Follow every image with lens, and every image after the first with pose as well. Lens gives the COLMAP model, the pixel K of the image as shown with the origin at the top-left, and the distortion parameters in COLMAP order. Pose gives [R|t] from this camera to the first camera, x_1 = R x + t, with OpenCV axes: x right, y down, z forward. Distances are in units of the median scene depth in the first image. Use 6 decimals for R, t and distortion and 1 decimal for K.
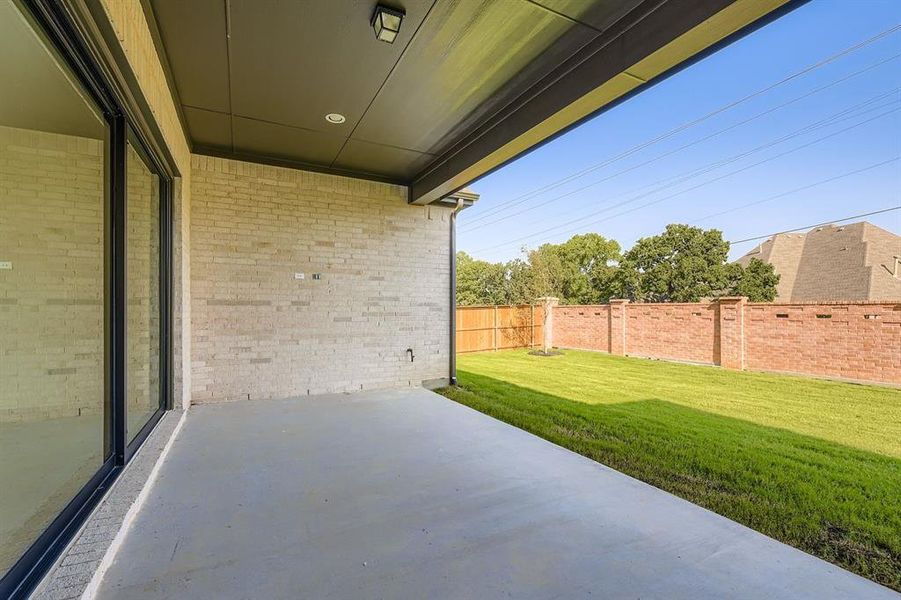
lens RADIAL K [[375.6, 0, 429.2], [0, 375.6, 307.9], [0, 0, 1]] dist [0.000865, 0.000100]
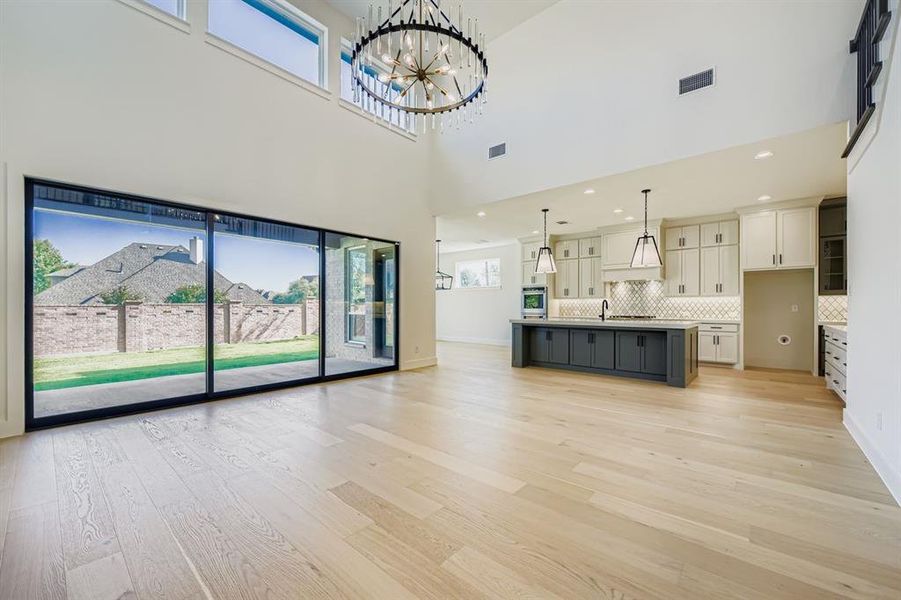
lens RADIAL K [[364.1, 0, 451.2], [0, 364.1, 307.5], [0, 0, 1]] dist [-0.006437, -0.000973]
pose [[-0.404728, -0.002759, 0.914433, -0.579070], [-0.005844, 0.999983, 0.000431, -0.008618], [-0.914418, -0.005170, -0.404737, 0.127892]]
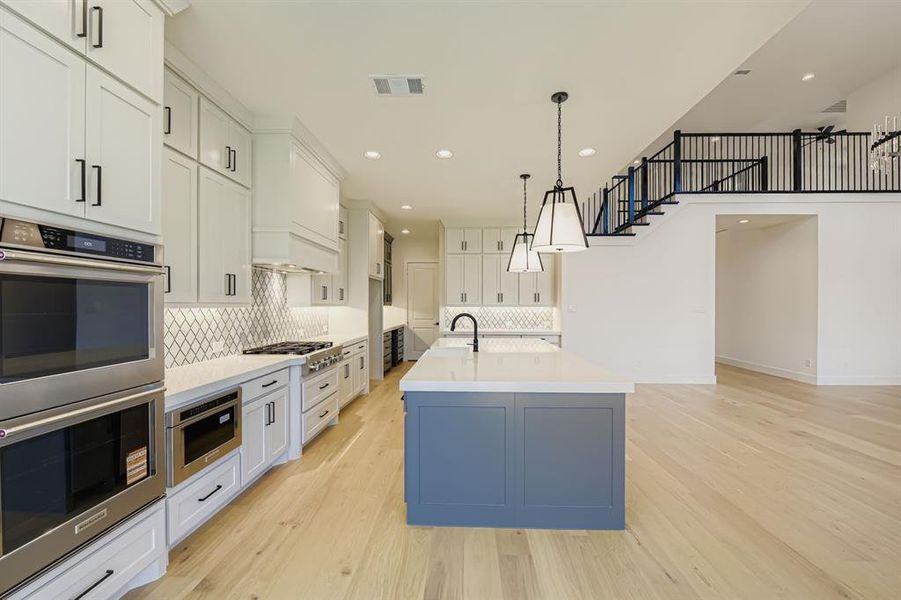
lens RADIAL K [[364.1, 0, 454.2], [0, 364.1, 308.8], [0, 0, 1]] dist [-0.006437, -0.000973]
pose [[-0.460840, 0.005216, -0.887468, 0.083069], [0.002865, 0.999986, 0.004389, -0.026250], [0.887479, -0.000519, -0.460849, -0.172409]]
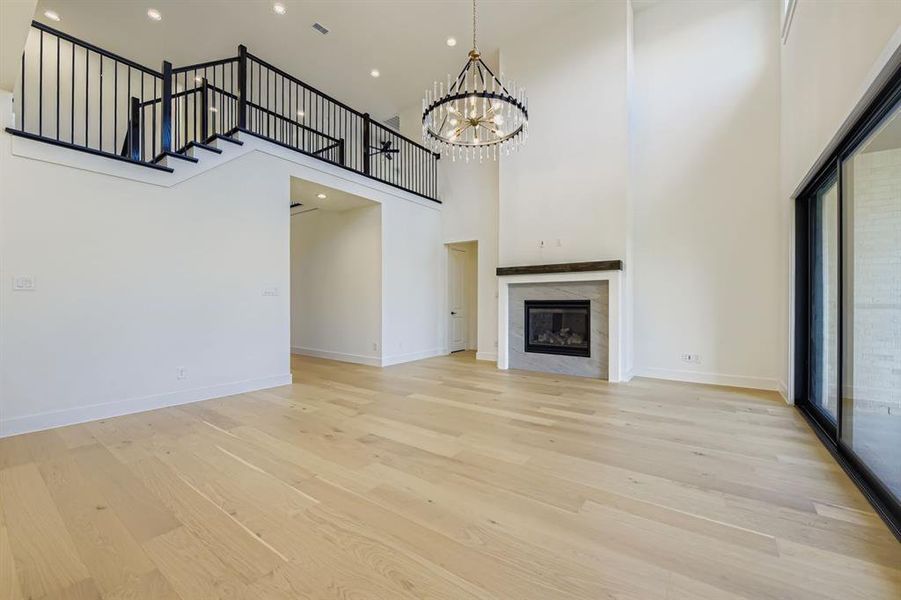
lens RADIAL K [[364.1, 0, 451.8], [0, 364.1, 301.0], [0, 0, 1]] dist [-0.006437, -0.000973]
pose [[0.479309, -0.002746, -0.877642, -0.082781], [0.003714, 0.999992, -0.001101, -0.010597], [0.877638, -0.002732, 0.479316, -0.119713]]
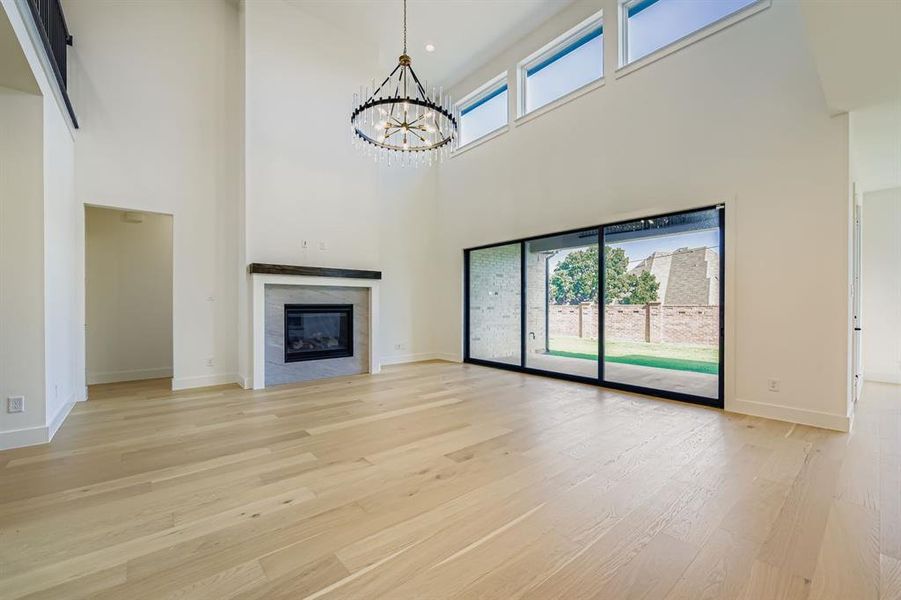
lens RADIAL K [[364.1, 0, 446.6], [0, 364.1, 308.5], [0, 0, 1]] dist [-0.006437, -0.000973]
pose [[0.968475, -0.002632, 0.249098, -0.390982], [0.000118, 0.999949, 0.010109, -0.010950], [-0.249112, -0.009761, 0.968425, -0.265721]]
